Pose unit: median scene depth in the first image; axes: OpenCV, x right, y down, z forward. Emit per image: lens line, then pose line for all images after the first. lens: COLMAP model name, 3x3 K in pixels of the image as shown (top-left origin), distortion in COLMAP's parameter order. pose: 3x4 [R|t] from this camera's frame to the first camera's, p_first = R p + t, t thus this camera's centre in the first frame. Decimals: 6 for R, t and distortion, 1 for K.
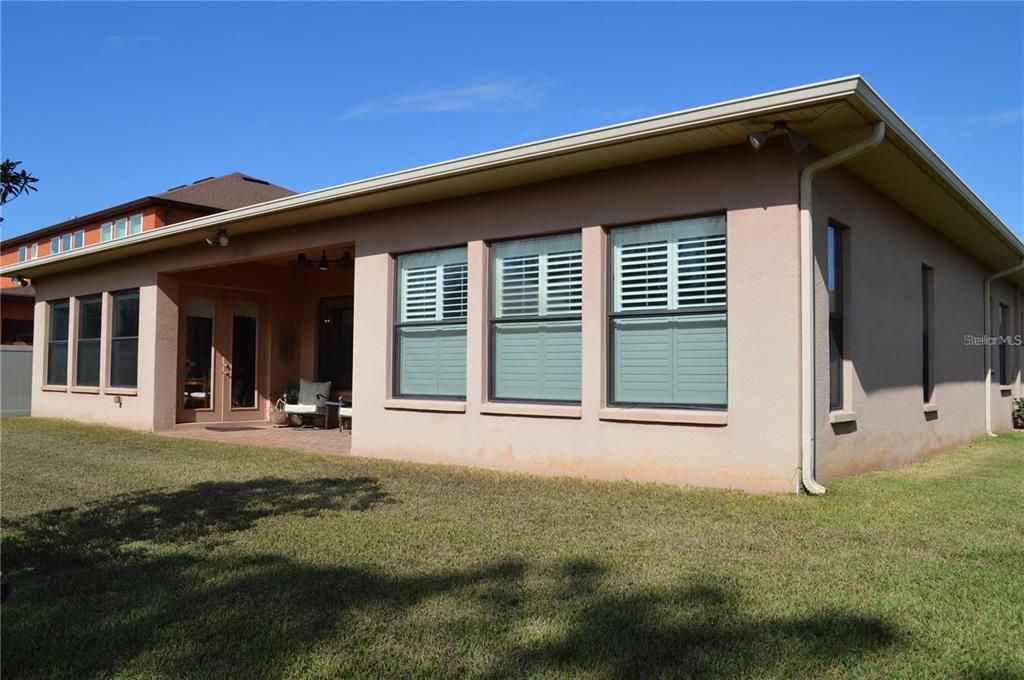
lens RADIAL K [[822.0, 0, 511.5], [0, 822.0, 339.9], [0, 0, 1]] dist [-0.086766, 0.017222]
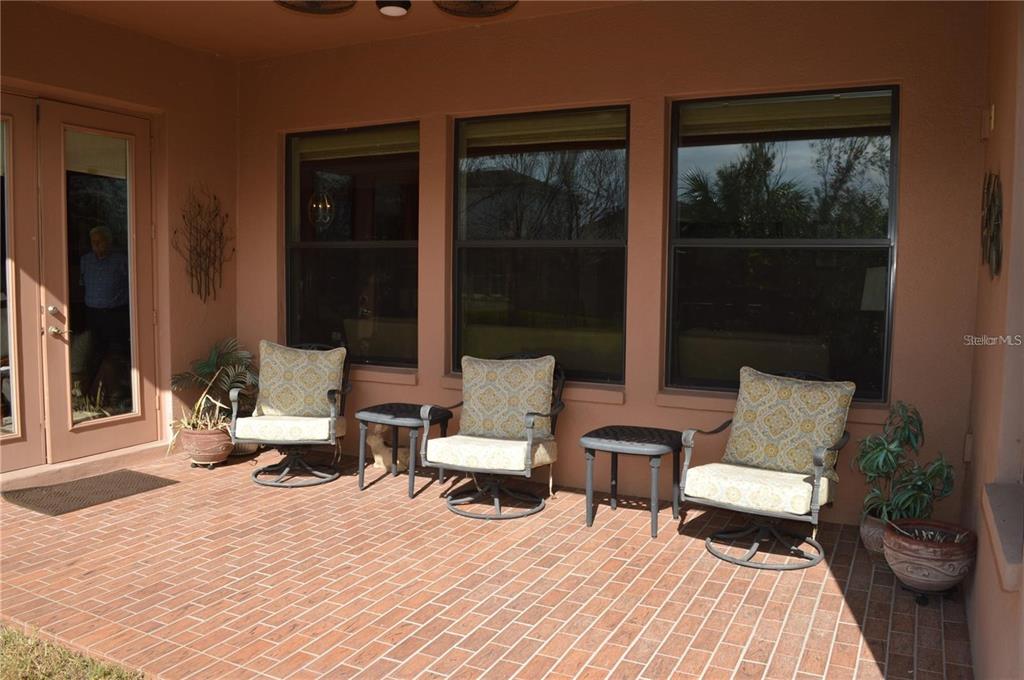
lens RADIAL K [[822.0, 0, 513.0], [0, 822.0, 339.2], [0, 0, 1]] dist [-0.086766, 0.017222]
pose [[0.974120, -0.014900, 0.225539, -0.231142], [-0.014603, 0.991591, 0.128583, -0.003630], [-0.225559, -0.128549, 0.965711, 0.609453]]
